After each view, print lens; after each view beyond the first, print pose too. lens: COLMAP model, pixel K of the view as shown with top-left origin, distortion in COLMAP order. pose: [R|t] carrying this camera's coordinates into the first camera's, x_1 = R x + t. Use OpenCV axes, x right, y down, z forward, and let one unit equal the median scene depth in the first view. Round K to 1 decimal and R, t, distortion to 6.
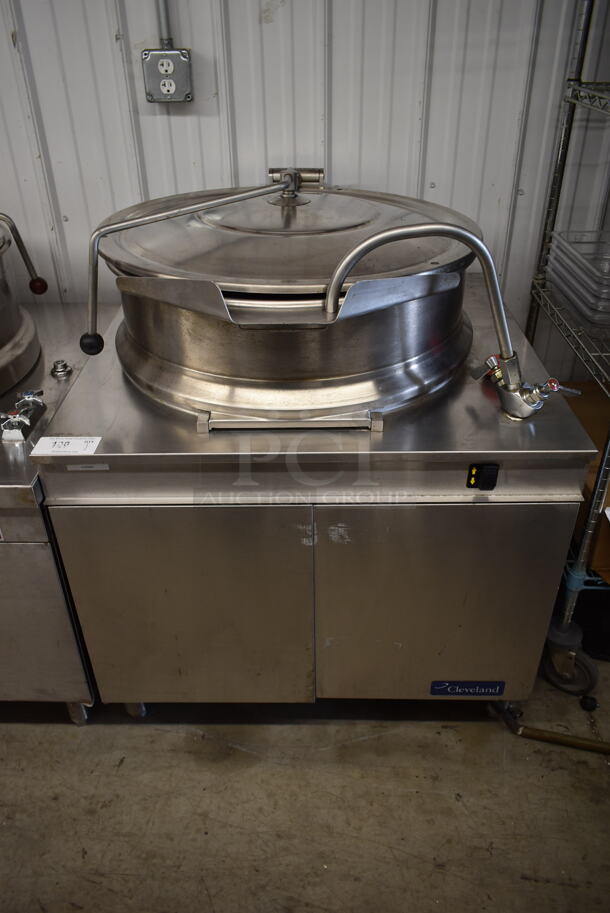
lens RADIAL K [[695.8, 0, 301.5], [0, 695.8, 457.9], [0, 0, 1]] dist [-0.031793, 0.016575]
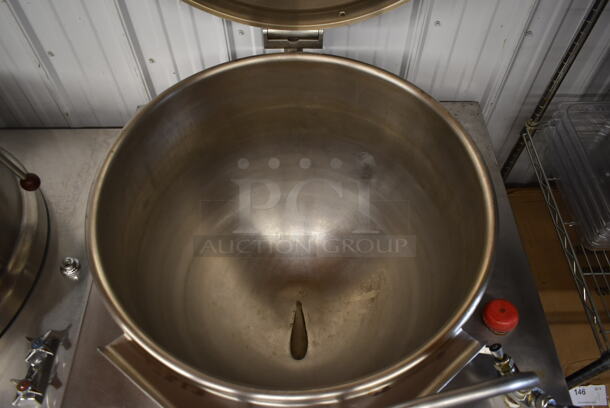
lens RADIAL K [[464.9, 0, 304.9], [0, 464.9, 204.4], [0, 0, 1]] dist [-0.031793, 0.016575]
pose [[0.999501, -0.017449, 0.026349, -0.012700], [0.006139, 0.925072, 0.379741, -0.471721], [-0.031001, -0.379390, 0.924717, 0.385839]]
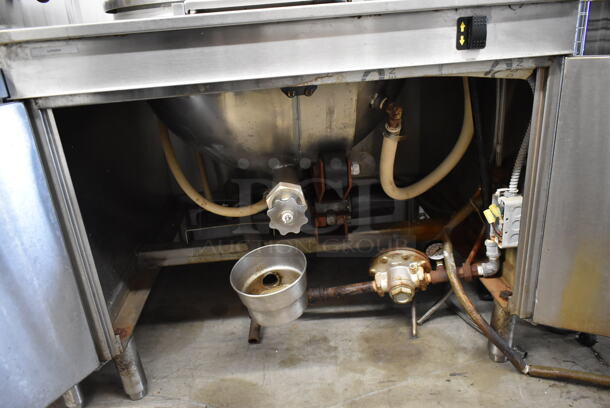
lens RADIAL K [[464.9, 0, 306.4], [0, 464.9, 199.2], [0, 0, 1]] dist [-0.031793, 0.016575]
pose [[0.995617, -0.078035, 0.051543, -0.014824], [0.087346, 0.972851, -0.214315, 0.282571], [-0.033419, 0.217877, 0.975404, 0.330486]]
